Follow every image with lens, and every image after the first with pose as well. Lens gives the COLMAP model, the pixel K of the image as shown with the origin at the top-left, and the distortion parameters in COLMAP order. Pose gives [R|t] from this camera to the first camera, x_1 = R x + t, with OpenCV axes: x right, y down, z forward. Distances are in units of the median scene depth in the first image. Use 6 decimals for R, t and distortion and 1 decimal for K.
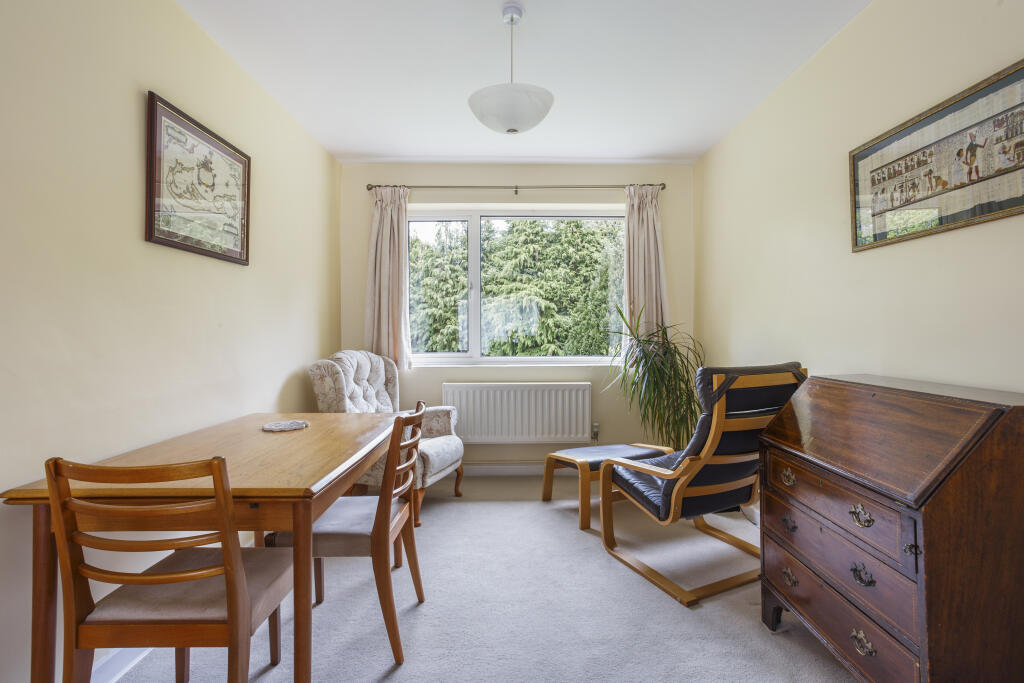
lens RADIAL K [[503.1, 0, 514.8], [0, 503.1, 337.1], [0, 0, 1]] dist [-0.010689, 0.006371]
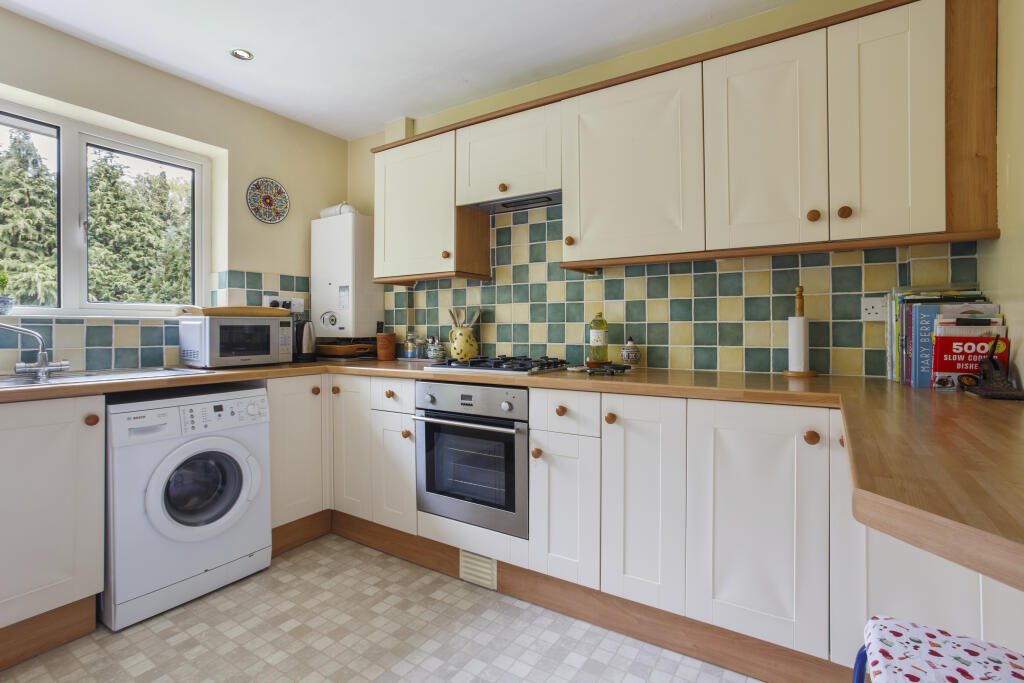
lens RADIAL K [[503.1, 0, 511.2], [0, 503.1, 334.2], [0, 0, 1]] dist [-0.010689, 0.006371]
pose [[0.549203, -0.014682, 0.835560, -0.200001], [0.010864, 0.999887, 0.010429, -0.005719], [-0.835618, 0.003350, 0.549300, 0.050800]]
